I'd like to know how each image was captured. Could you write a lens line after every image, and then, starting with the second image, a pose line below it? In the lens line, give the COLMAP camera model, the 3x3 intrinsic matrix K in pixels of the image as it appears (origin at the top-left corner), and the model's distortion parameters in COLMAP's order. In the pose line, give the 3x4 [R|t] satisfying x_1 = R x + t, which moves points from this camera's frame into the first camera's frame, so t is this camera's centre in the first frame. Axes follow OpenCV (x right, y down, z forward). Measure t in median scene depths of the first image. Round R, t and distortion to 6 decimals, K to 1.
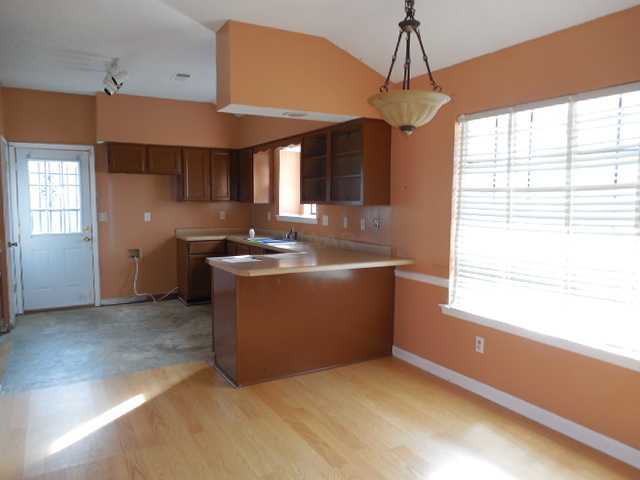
lens RADIAL K [[485.6, 0, 320.6], [0, 485.6, 241.9], [0, 0, 1]] dist [0.037856, 0.000904]
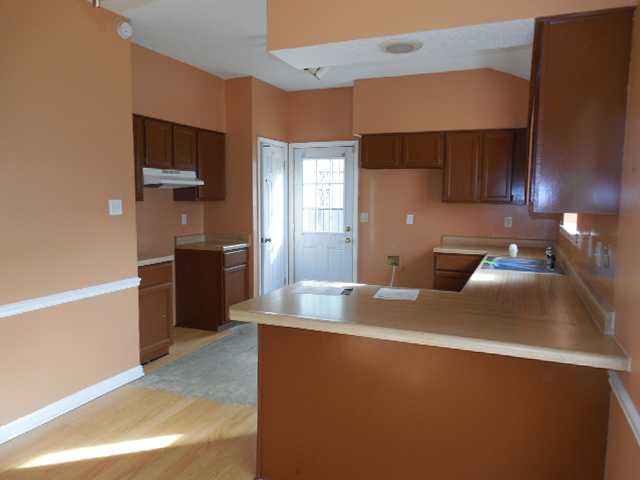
lens RADIAL K [[485.6, 0, 320.1], [0, 485.6, 236.7], [0, 0, 1]] dist [0.037856, 0.000904]
pose [[0.617420, 0.071253, -0.783400, 0.224892], [-0.082495, 0.996263, 0.025597, -0.032676], [0.782296, 0.048822, 0.620991, 0.384558]]
